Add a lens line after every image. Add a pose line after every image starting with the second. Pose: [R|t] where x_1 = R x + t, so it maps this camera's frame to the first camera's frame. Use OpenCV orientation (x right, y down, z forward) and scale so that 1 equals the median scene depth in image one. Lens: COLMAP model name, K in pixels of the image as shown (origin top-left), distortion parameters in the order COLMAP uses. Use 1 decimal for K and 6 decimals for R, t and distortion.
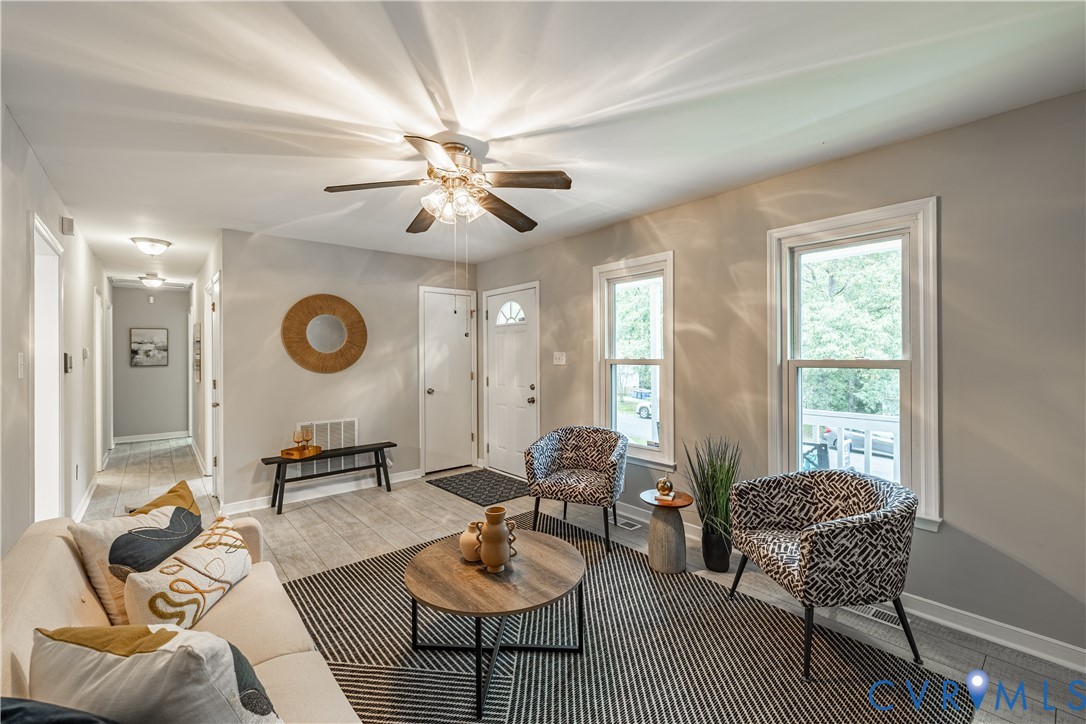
lens RADIAL K [[455.6, 0, 543.0], [0, 455.6, 358.5], [0, 0, 1]] dist [0.003237, -0.001641]
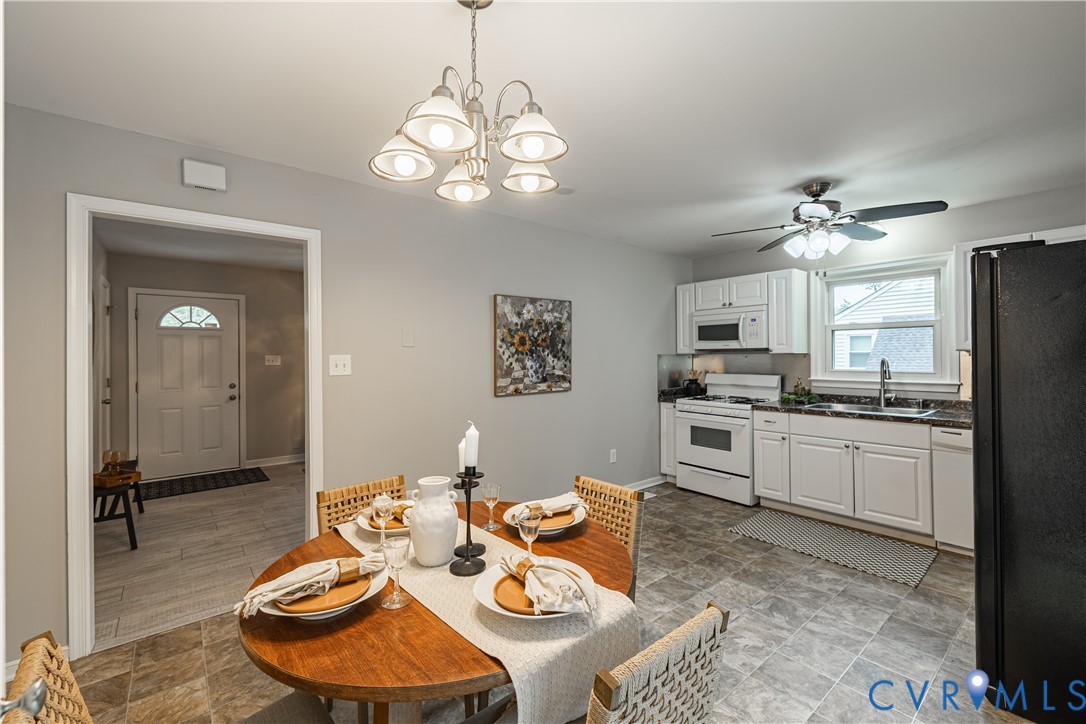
lens RADIAL K [[455.6, 0, 547.2], [0, 455.6, 352.3], [0, 0, 1]] dist [0.003237, -0.001641]
pose [[0.018421, 0.010352, 0.999777, -1.283201], [0.014560, 0.999838, -0.010621, 0.002093], [-0.999724, 0.014752, 0.018267, 0.206947]]
